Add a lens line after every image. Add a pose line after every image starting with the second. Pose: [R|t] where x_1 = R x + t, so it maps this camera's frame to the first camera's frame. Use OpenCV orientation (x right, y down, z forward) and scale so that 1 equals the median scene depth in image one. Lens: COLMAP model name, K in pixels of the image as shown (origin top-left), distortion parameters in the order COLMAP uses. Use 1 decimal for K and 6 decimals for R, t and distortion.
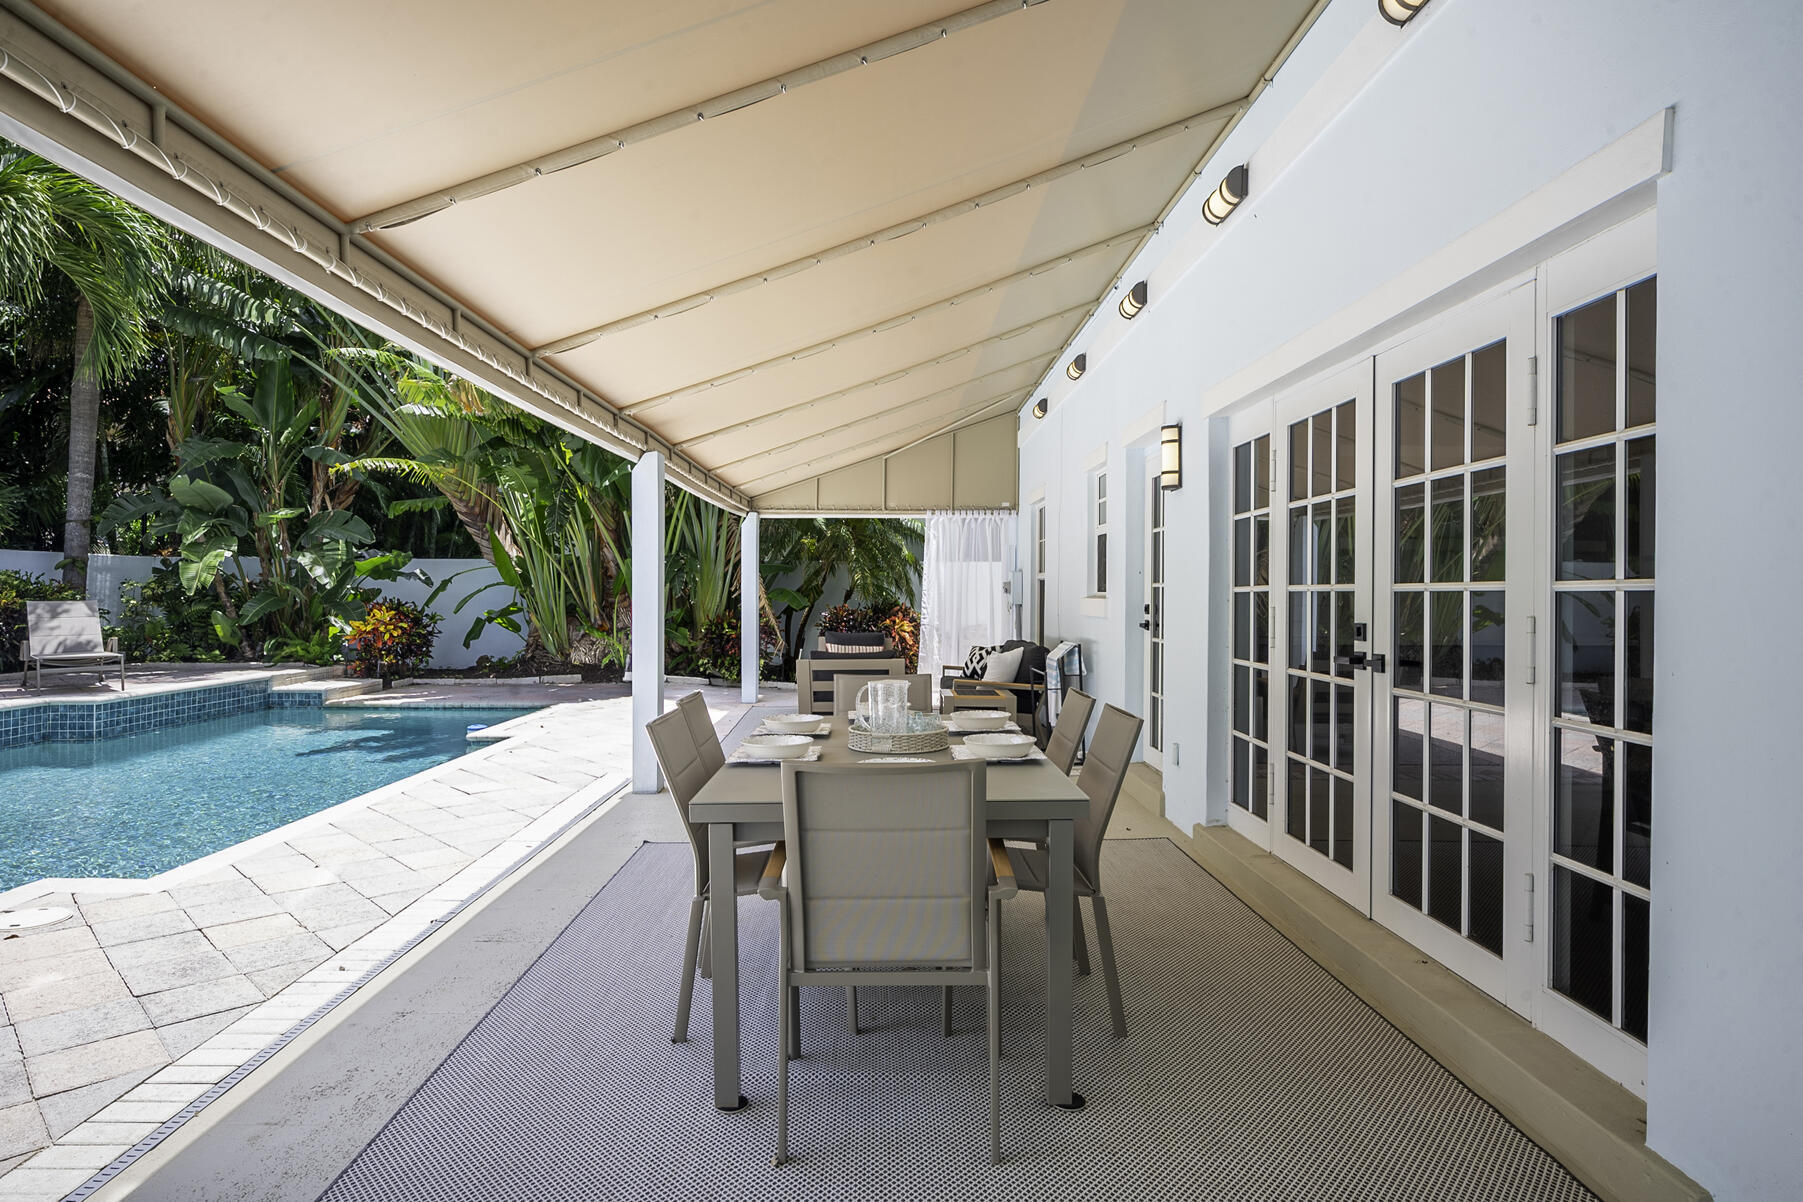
lens RADIAL K [[1009.2, 0, 887.1], [0, 1009.2, 597.3], [0, 0, 1]] dist [-0.005023, -0.000147]
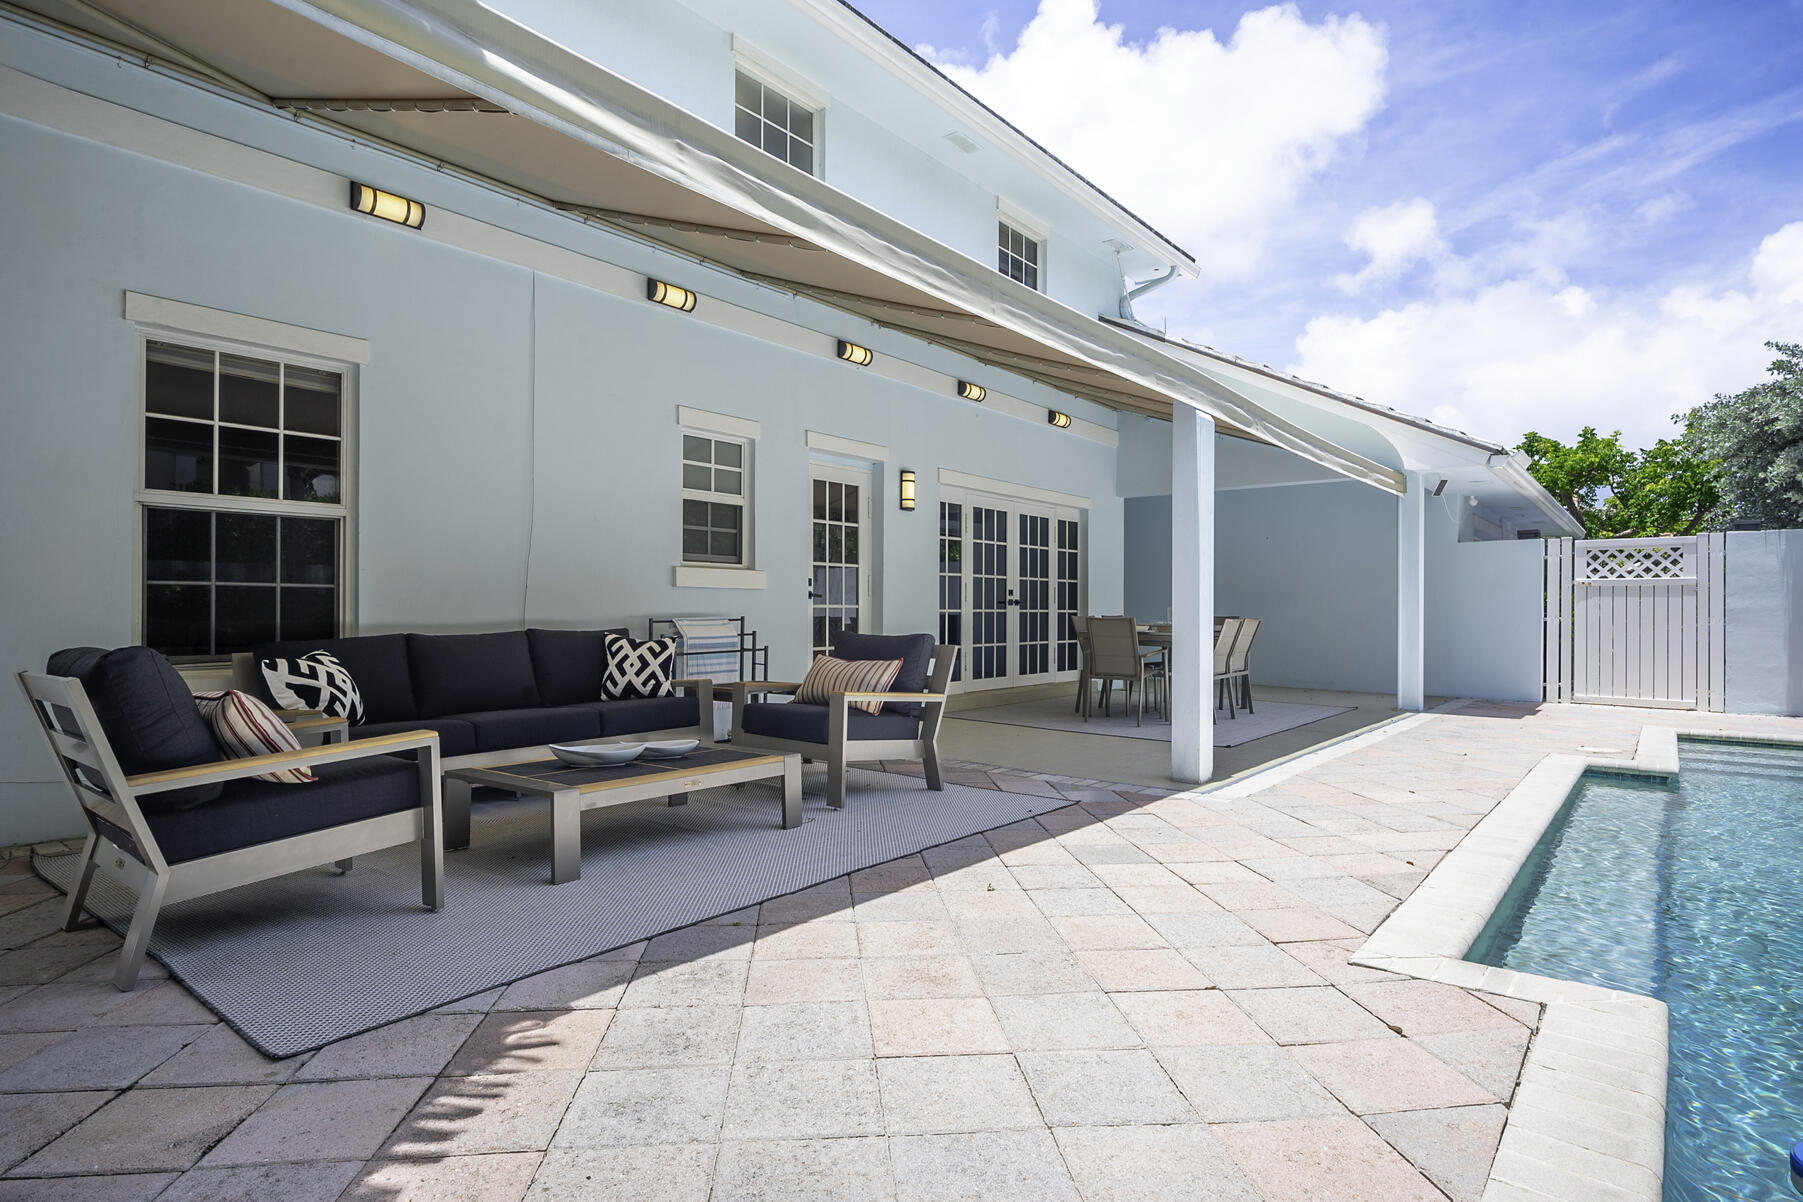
lens RADIAL K [[945.8, 0, 909.0], [0, 945.8, 604.5], [0, 0, 1]] dist [0.002459, 0.000412]
pose [[-0.772543, -0.001982, 0.634960, -0.328770], [-0.002870, 0.999996, -0.000370, 0.022127], [-0.634956, -0.002109, -0.772545, 1.032637]]
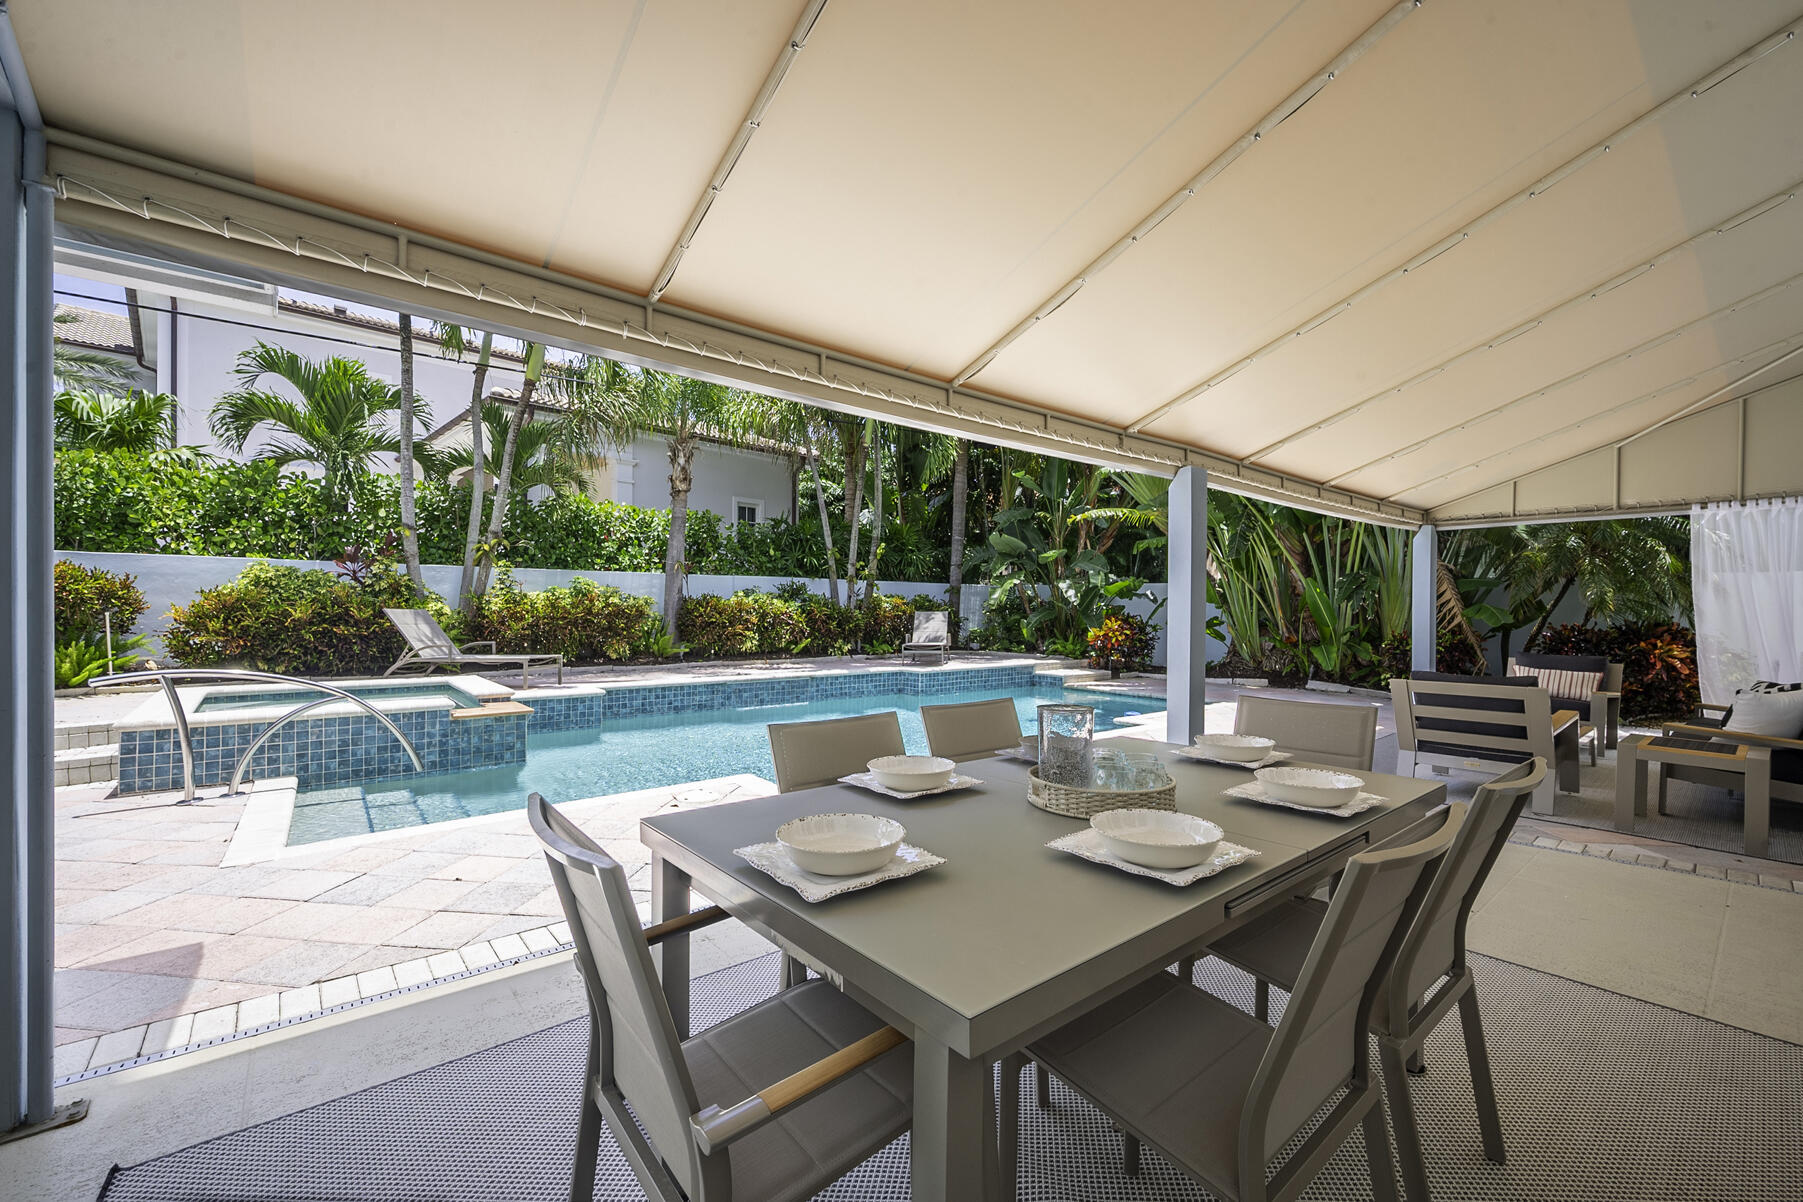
lens RADIAL K [[730.7, 0, 898.4], [0, 730.7, 610.9], [0, 0, 1]] dist [-0.000749, 0.000073]
pose [[0.631032, 0.006030, -0.775733, 0.092577], [-0.011428, 0.999934, -0.001524, 0.004860], [0.775673, 0.009827, 0.631059, 0.166830]]
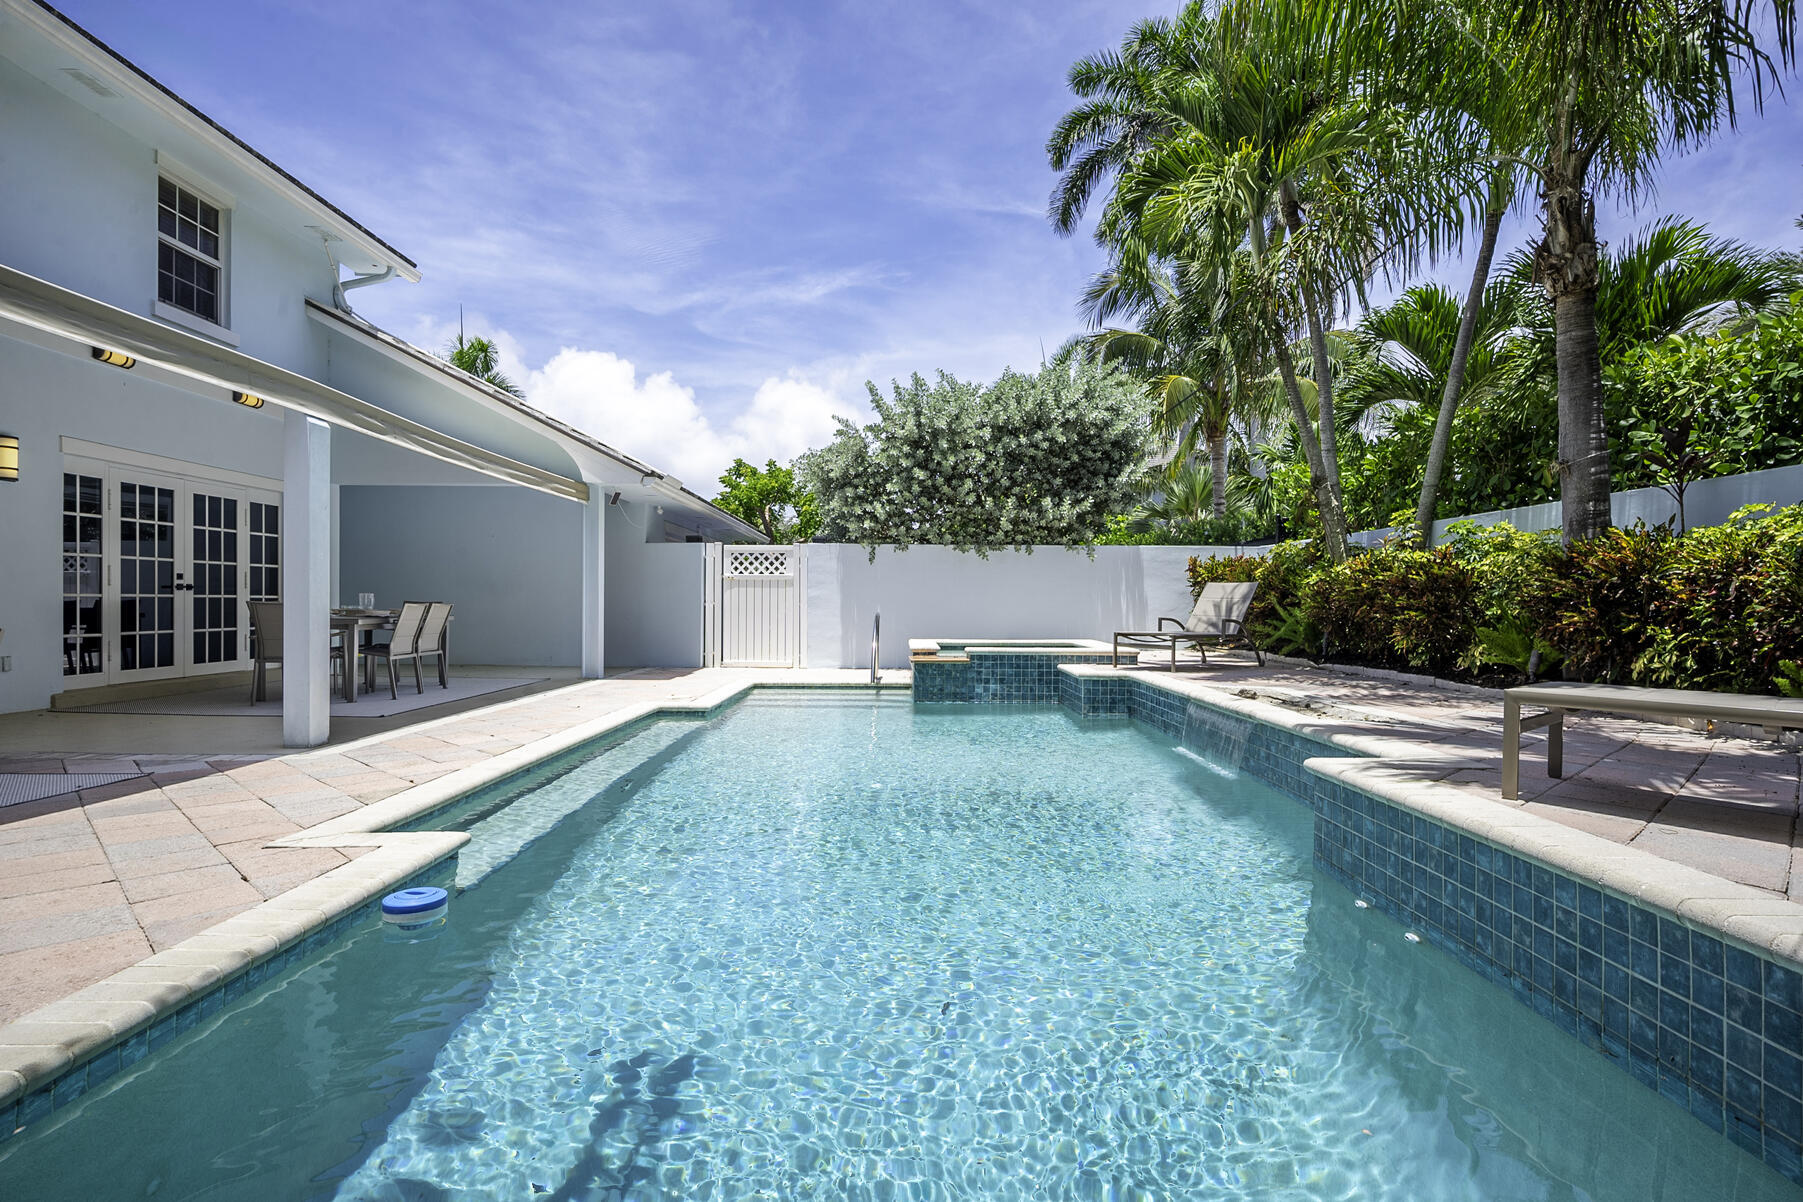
lens RADIAL K [[902.9, 0, 900.0], [0, 902.9, 605.5], [0, 0, 1]] dist [-0.001274, -0.000802]
pose [[-0.999965, -0.007750, -0.003140, -0.466762], [-0.007777, 0.999931, 0.008822, 0.023843], [0.003072, 0.008846, -0.999956, 1.081801]]
